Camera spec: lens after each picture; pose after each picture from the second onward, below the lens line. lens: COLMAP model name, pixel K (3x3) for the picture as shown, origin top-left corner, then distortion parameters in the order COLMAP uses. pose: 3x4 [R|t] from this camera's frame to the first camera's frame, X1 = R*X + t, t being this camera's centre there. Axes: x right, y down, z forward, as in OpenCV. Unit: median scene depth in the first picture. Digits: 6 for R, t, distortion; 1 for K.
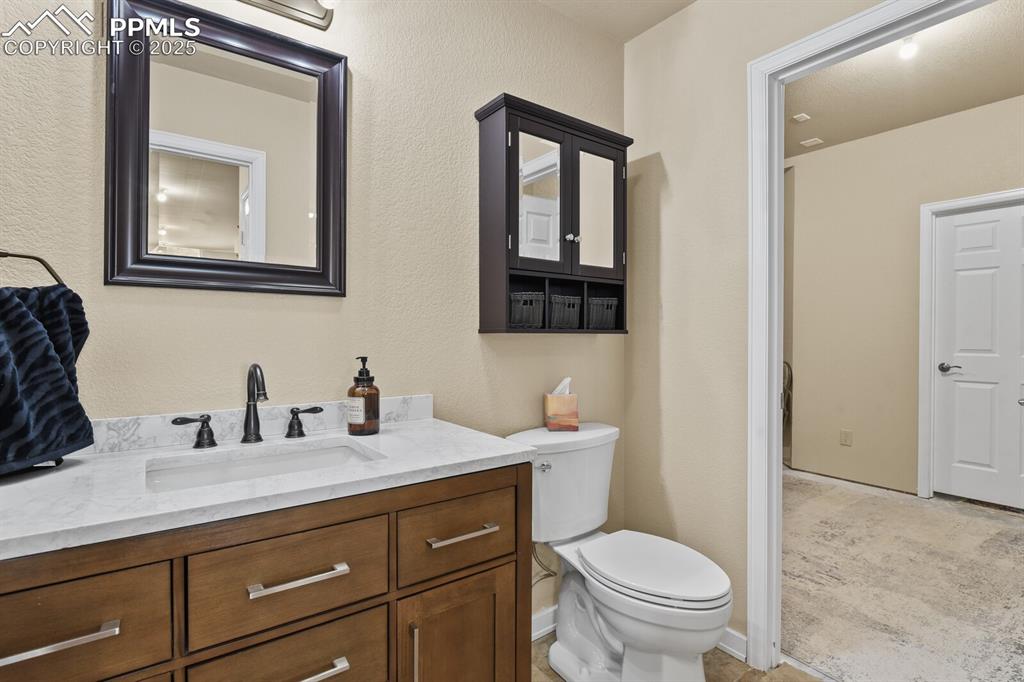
lens RADIAL K [[502.9, 0, 517.2], [0, 502.9, 338.6], [0, 0, 1]] dist [0.004357, -0.005301]
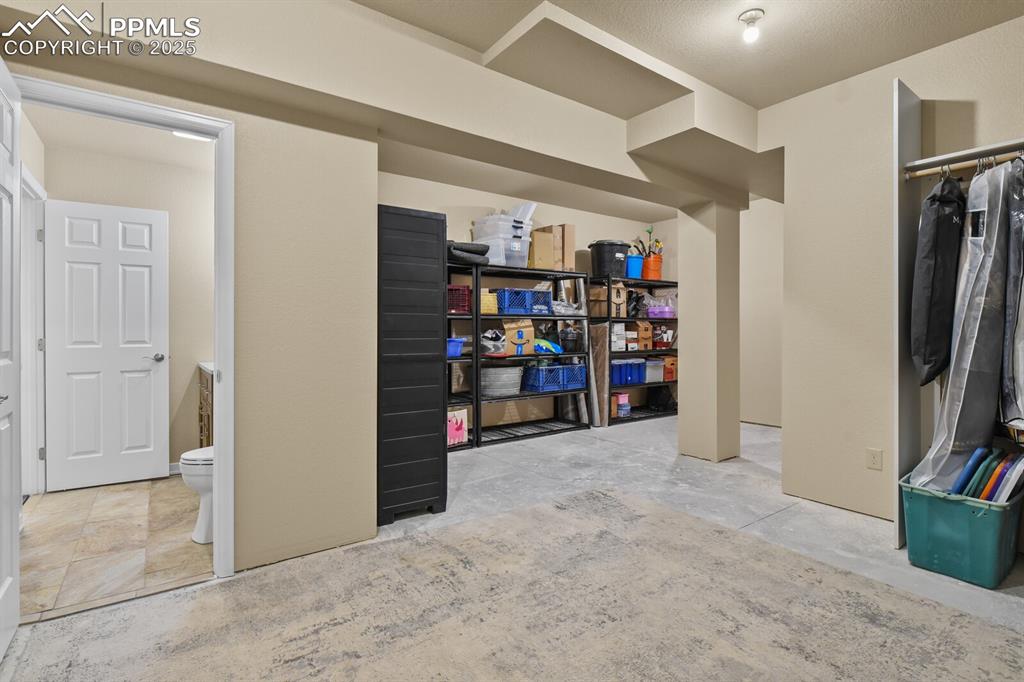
lens RADIAL K [[502.9, 0, 510.7], [0, 502.9, 334.6], [0, 0, 1]] dist [0.004357, -0.005301]
pose [[-0.017529, 0.007156, -0.999821, 0.640064], [-0.006120, 0.999955, 0.007264, 0.004135], [0.999828, 0.006247, -0.017484, 0.632549]]
